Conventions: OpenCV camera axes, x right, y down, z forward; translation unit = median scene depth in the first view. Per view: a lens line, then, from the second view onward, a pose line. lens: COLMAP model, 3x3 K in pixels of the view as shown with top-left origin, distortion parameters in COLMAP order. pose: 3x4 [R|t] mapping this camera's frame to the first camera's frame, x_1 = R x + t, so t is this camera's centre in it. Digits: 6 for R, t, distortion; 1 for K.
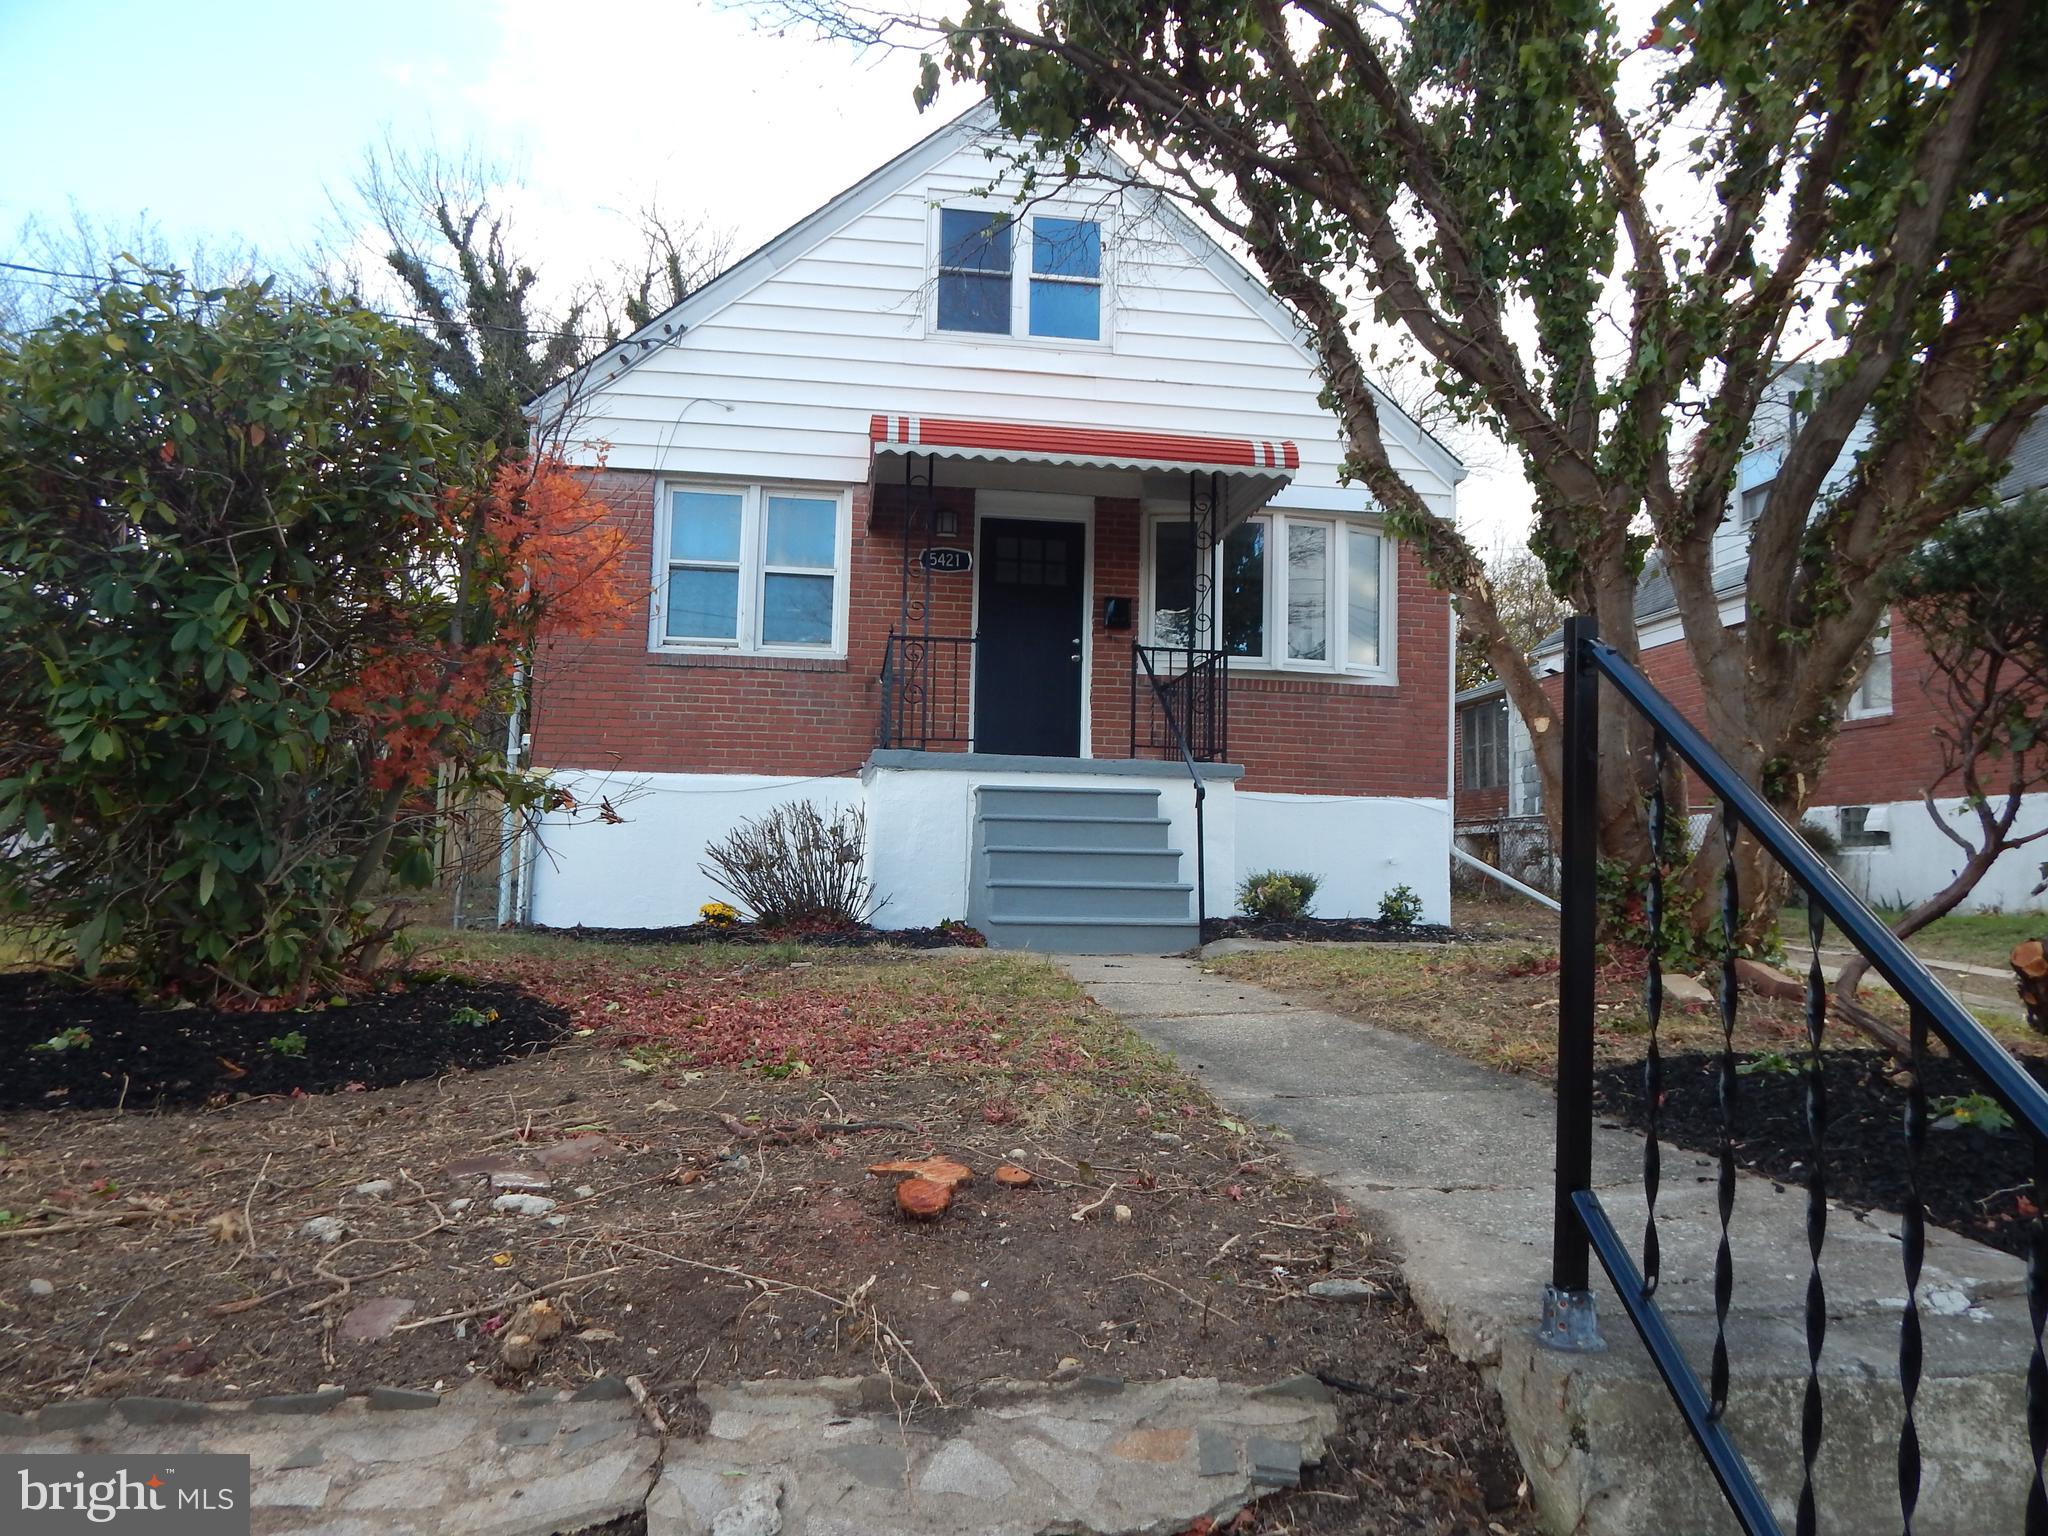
lens RADIAL K [[1355.0, 0, 1024.0], [0, 1355.0, 768.0], [0, 0, 1]] dist [-0.002559, -0.003306]
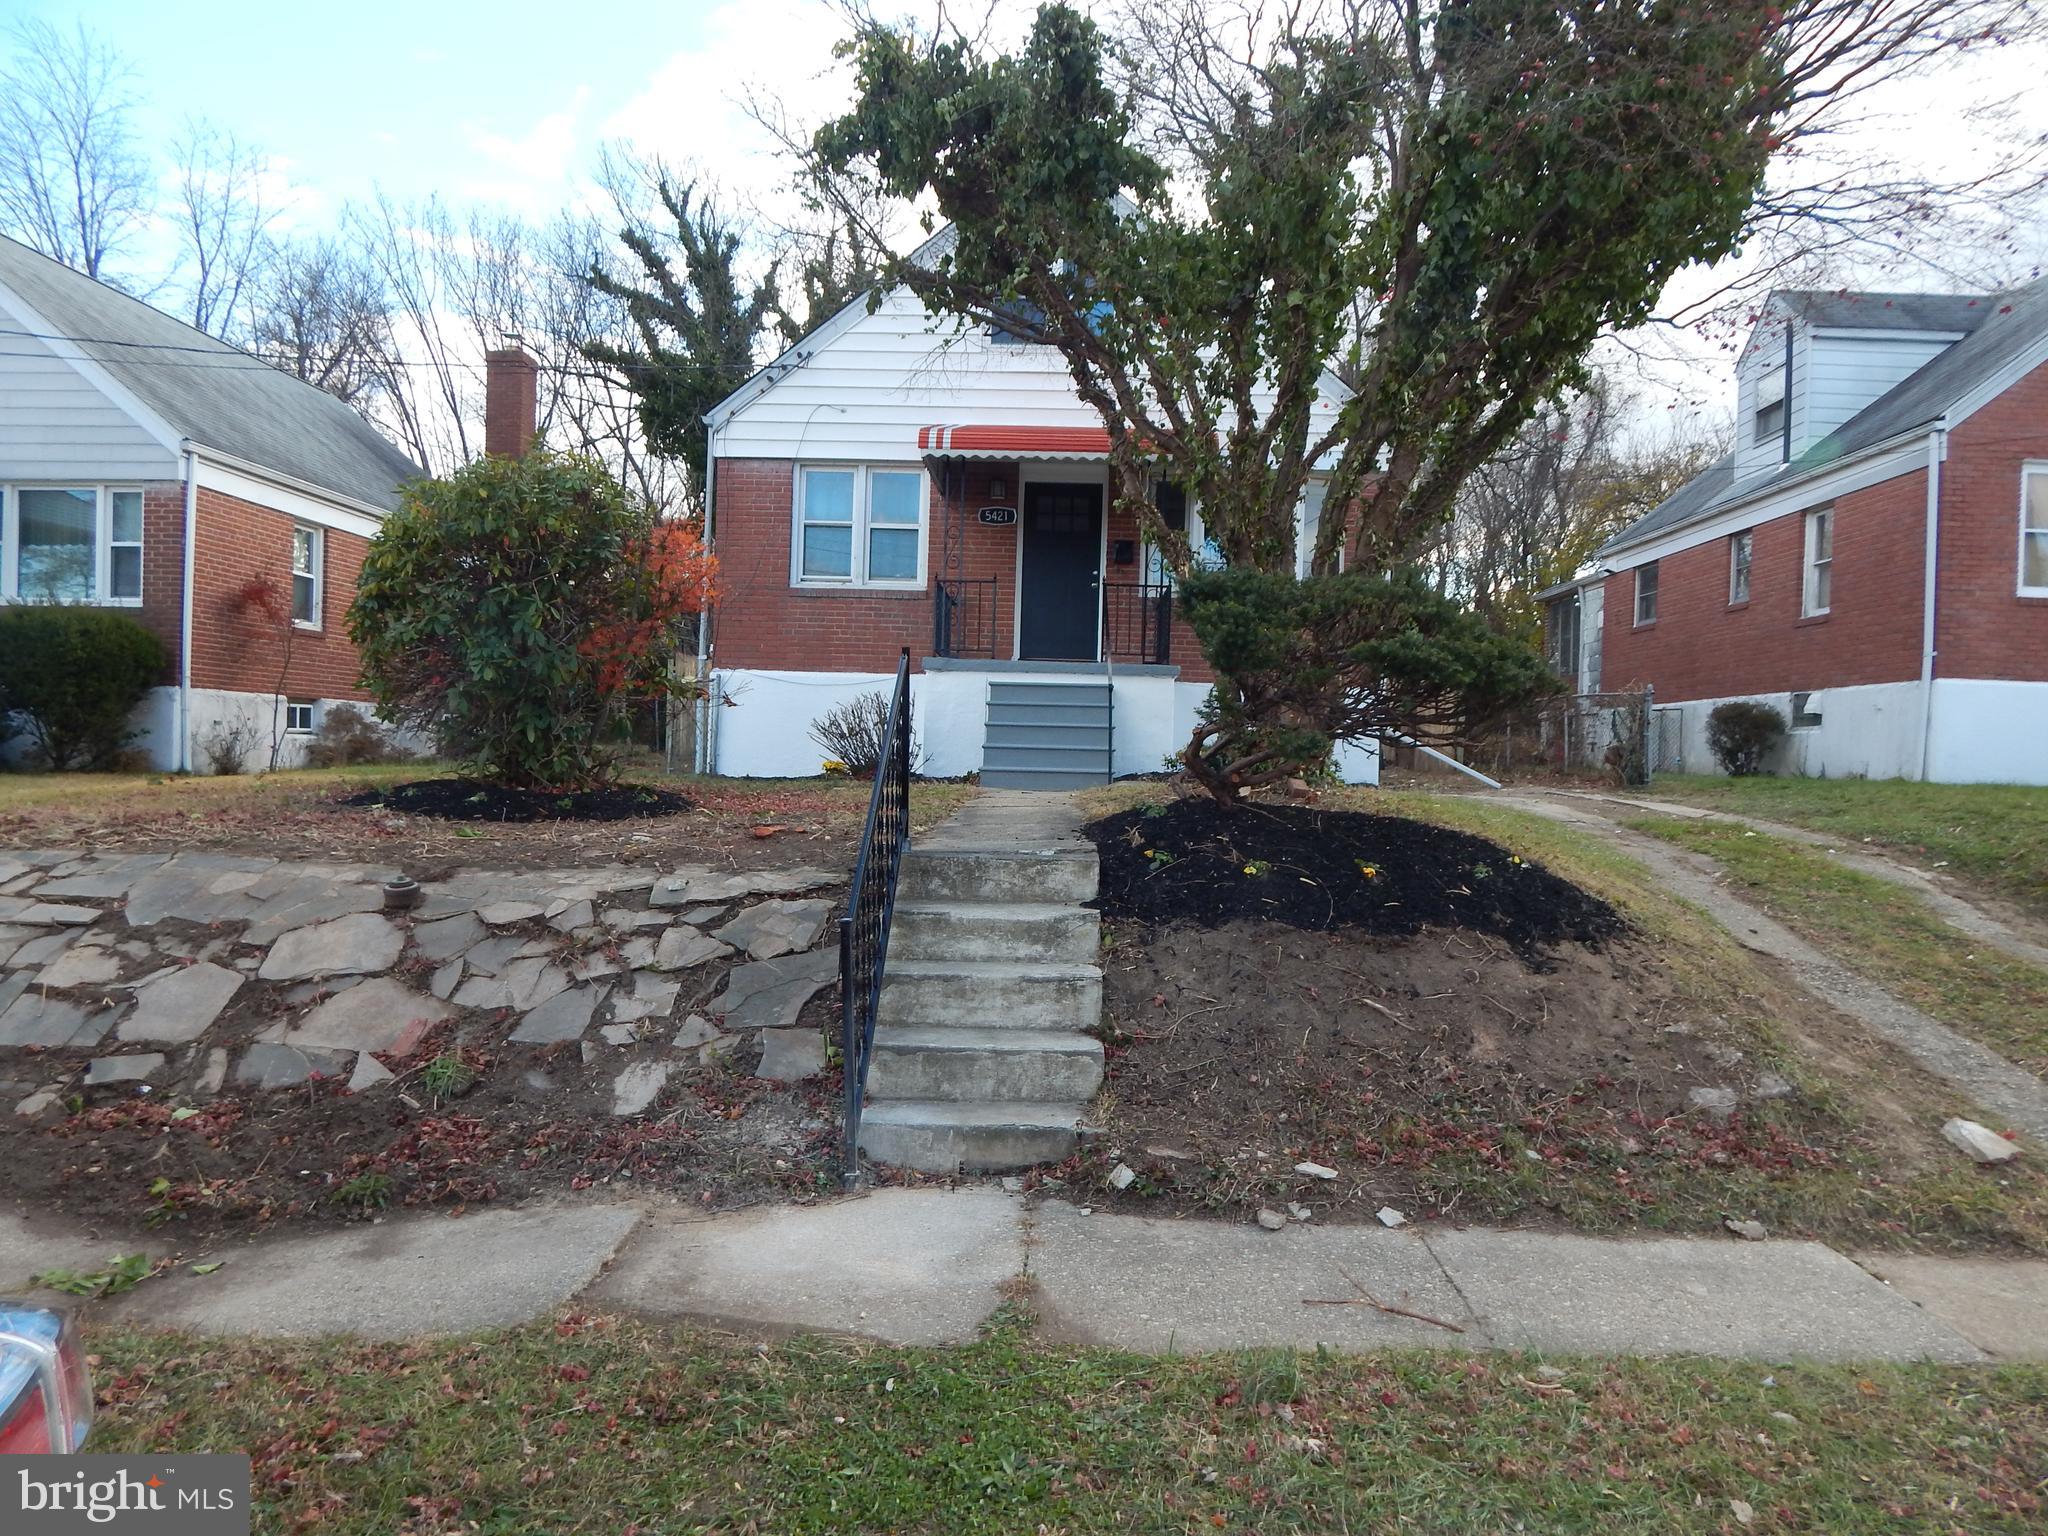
lens RADIAL K [[1344.8, 0, 1024.0], [0, 1344.8, 768.0], [0, 0, 1]] dist [0.004450, -0.005518]
pose [[0.986294, 0.008122, -0.164796, 0.200223], [0.006054, 0.996333, 0.085340, -0.014698], [0.164885, -0.085168, 0.982629, -0.370162]]
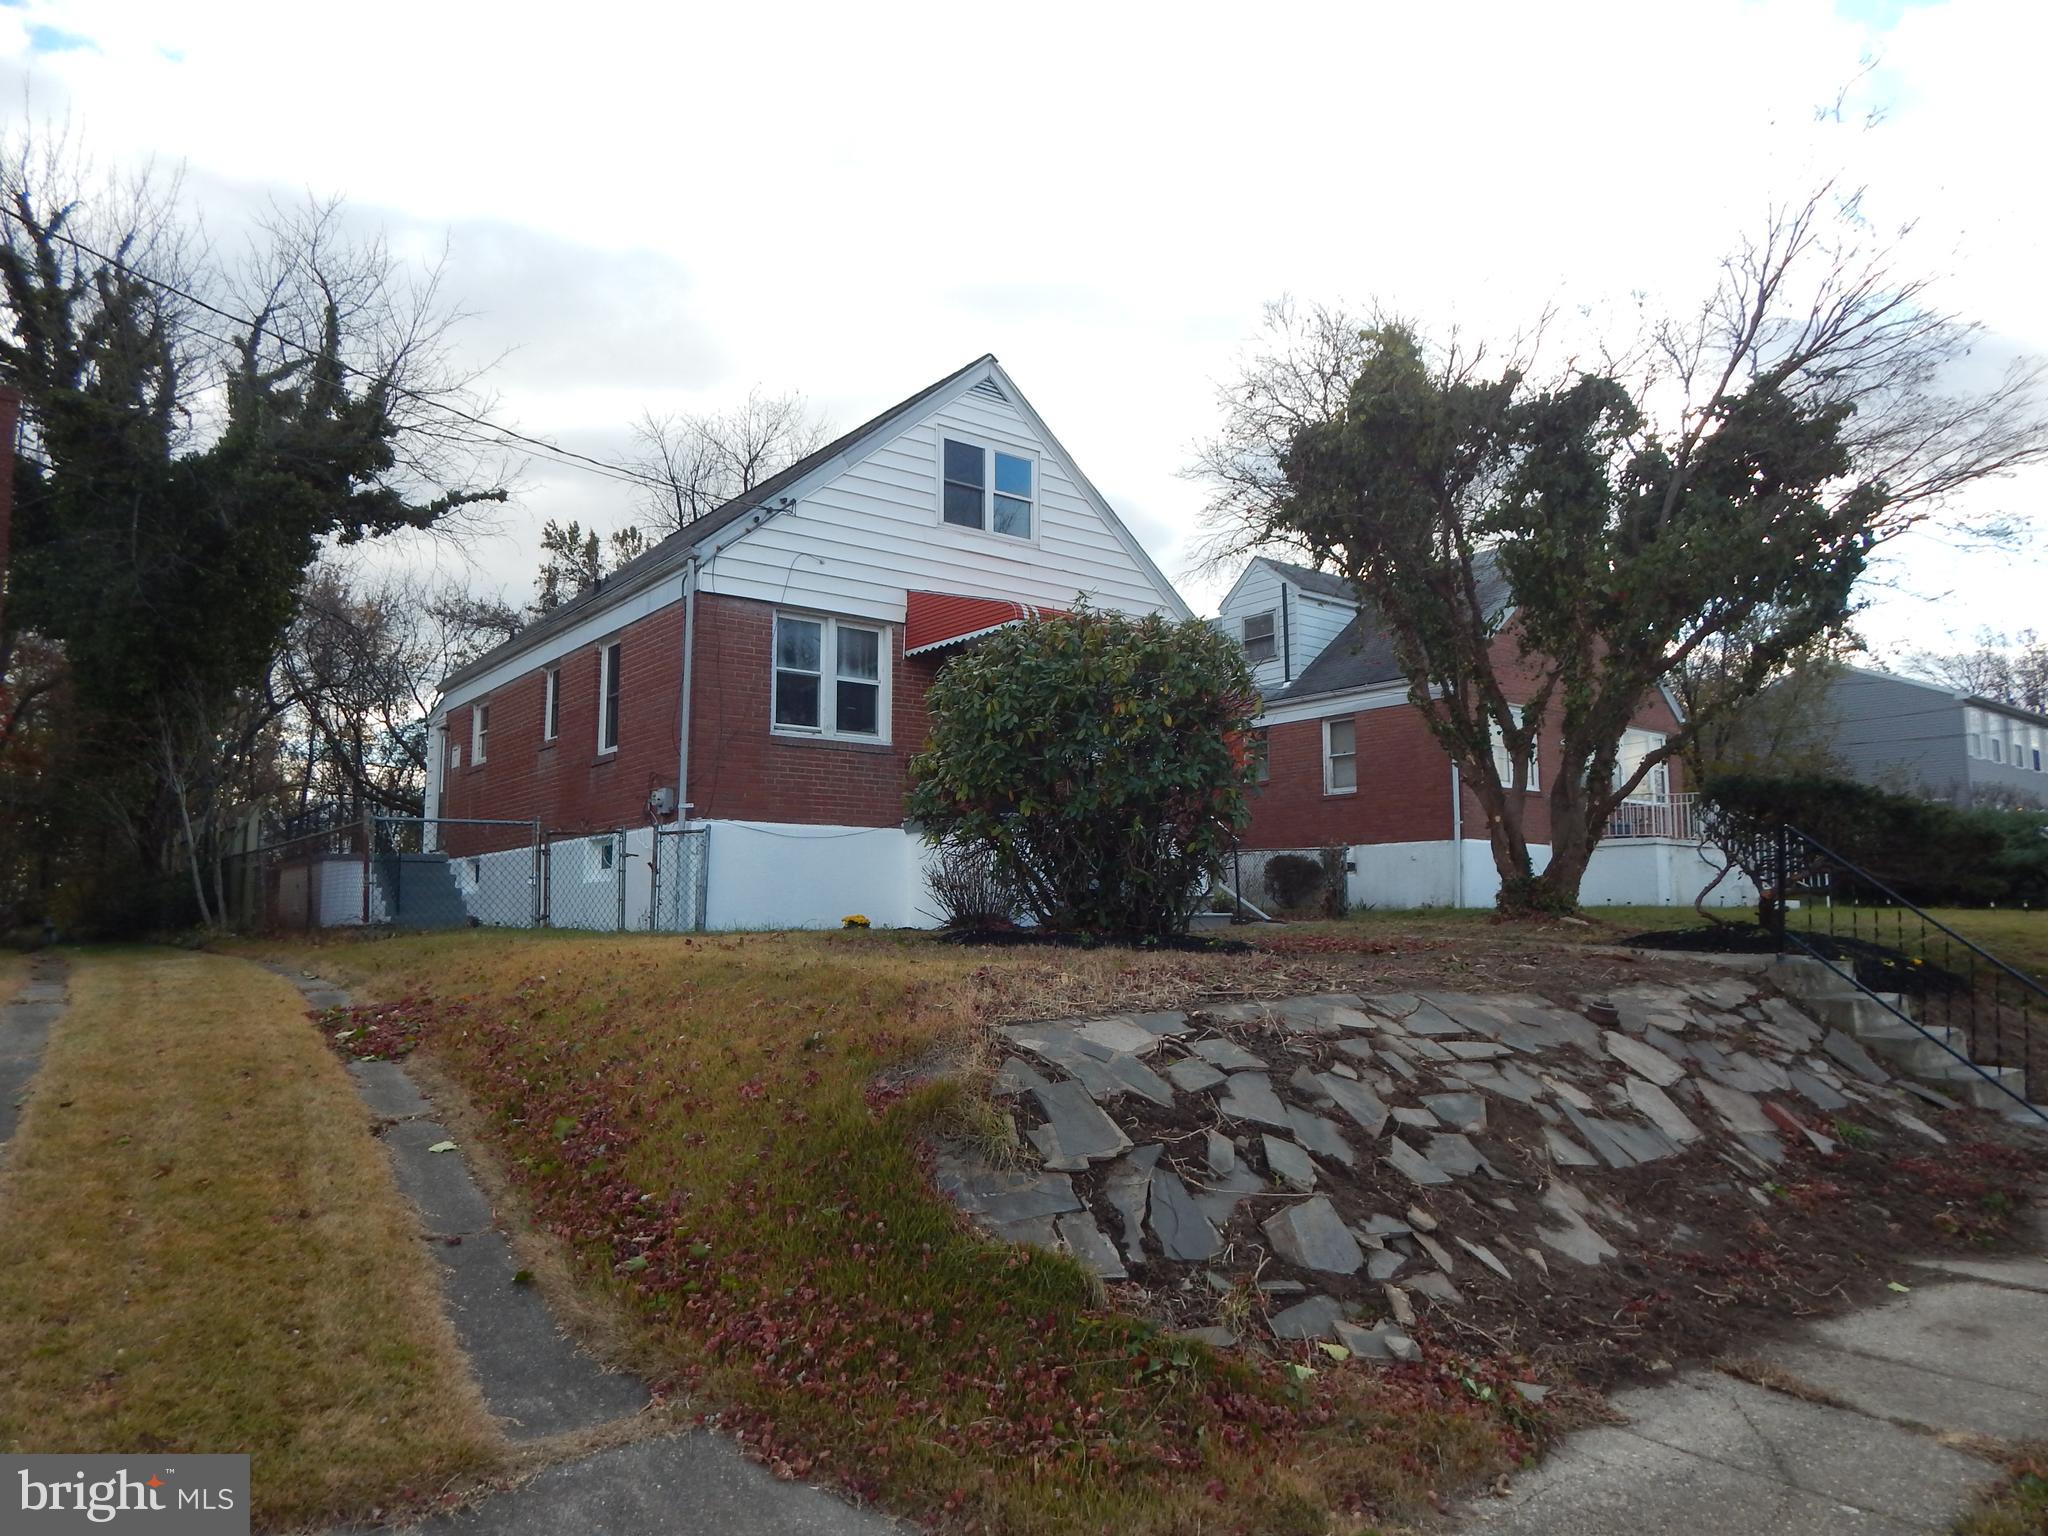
lens RADIAL K [[1357.2, 0, 998.1], [0, 1357.2, 751.3], [0, 0, 1]] dist [0.017136, -0.013557]
pose [[0.860396, 0.038093, 0.508201, -0.764588], [-0.020515, 0.998983, -0.040147, -0.018491], [-0.509214, 0.024116, 0.860302, -0.292388]]
